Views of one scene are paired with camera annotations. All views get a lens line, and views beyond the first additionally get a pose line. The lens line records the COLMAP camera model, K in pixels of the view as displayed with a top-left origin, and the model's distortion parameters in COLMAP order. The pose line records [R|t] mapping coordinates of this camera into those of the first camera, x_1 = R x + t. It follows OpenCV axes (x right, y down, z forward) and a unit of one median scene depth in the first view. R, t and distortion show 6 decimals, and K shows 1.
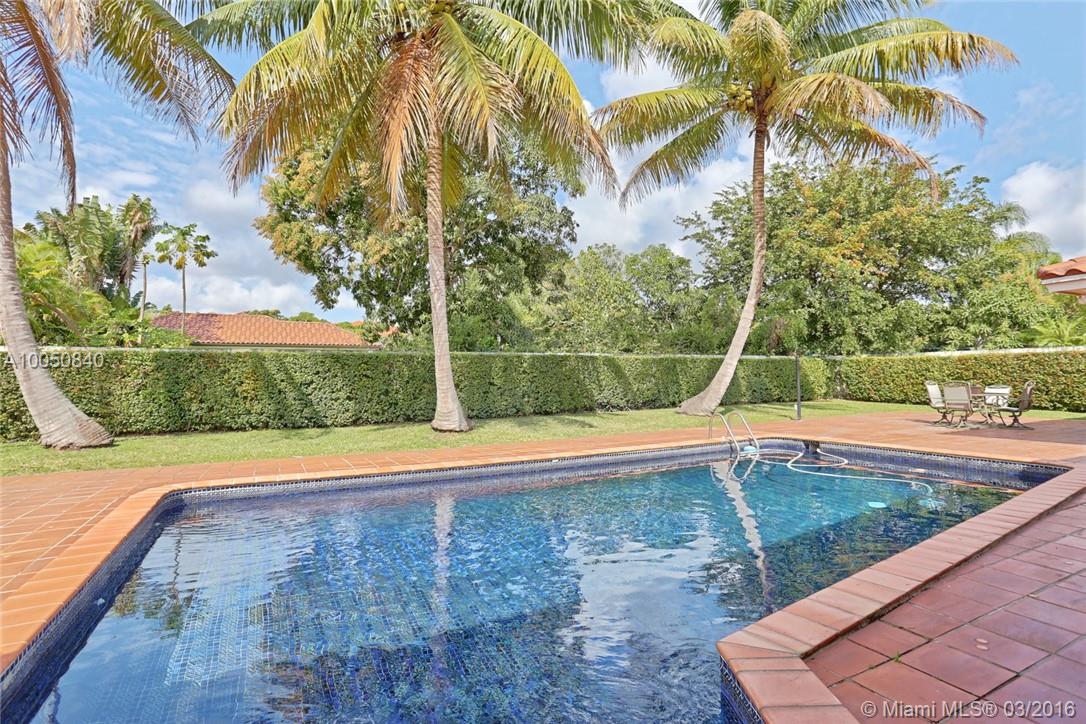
lens RADIAL K [[535.1, 0, 539.4], [0, 535.1, 342.7], [0, 0, 1]] dist [-0.075827, 0.030608]
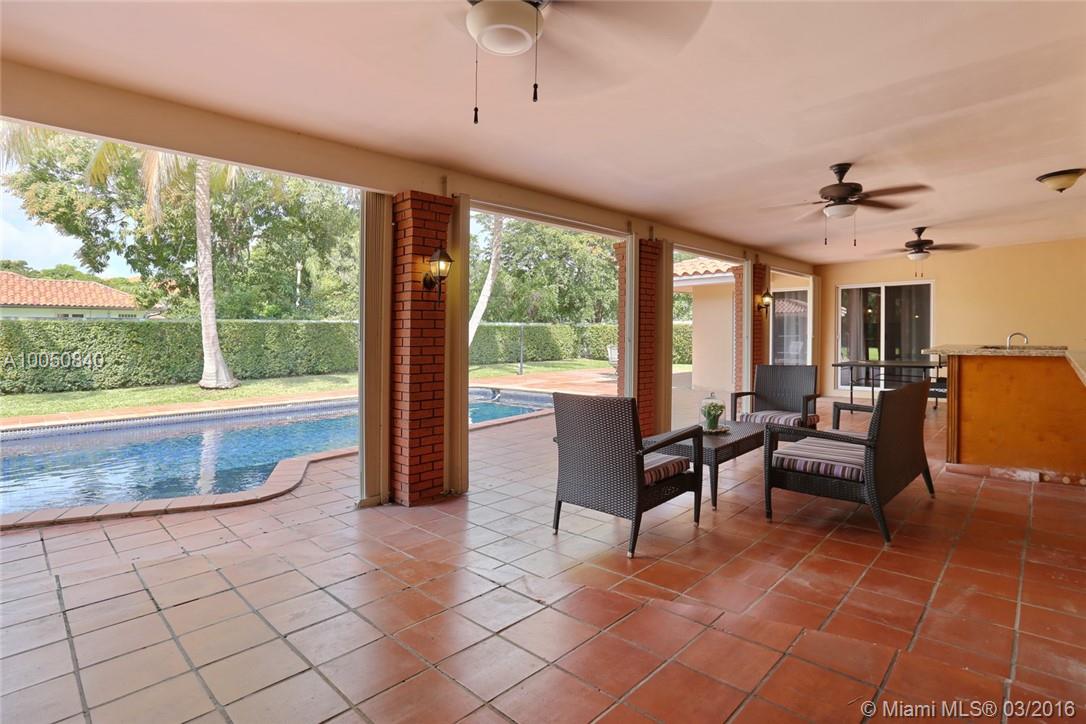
lens RADIAL K [[539.4, 0, 542.8], [0, 539.4, 315.9], [0, 0, 1]] dist [-0.066799, 0.030587]
pose [[0.947310, 0.009642, 0.320173, 0.081967], [-0.016744, 0.999671, 0.019437, -0.017932], [-0.319880, -0.023774, 0.947160, -0.195806]]
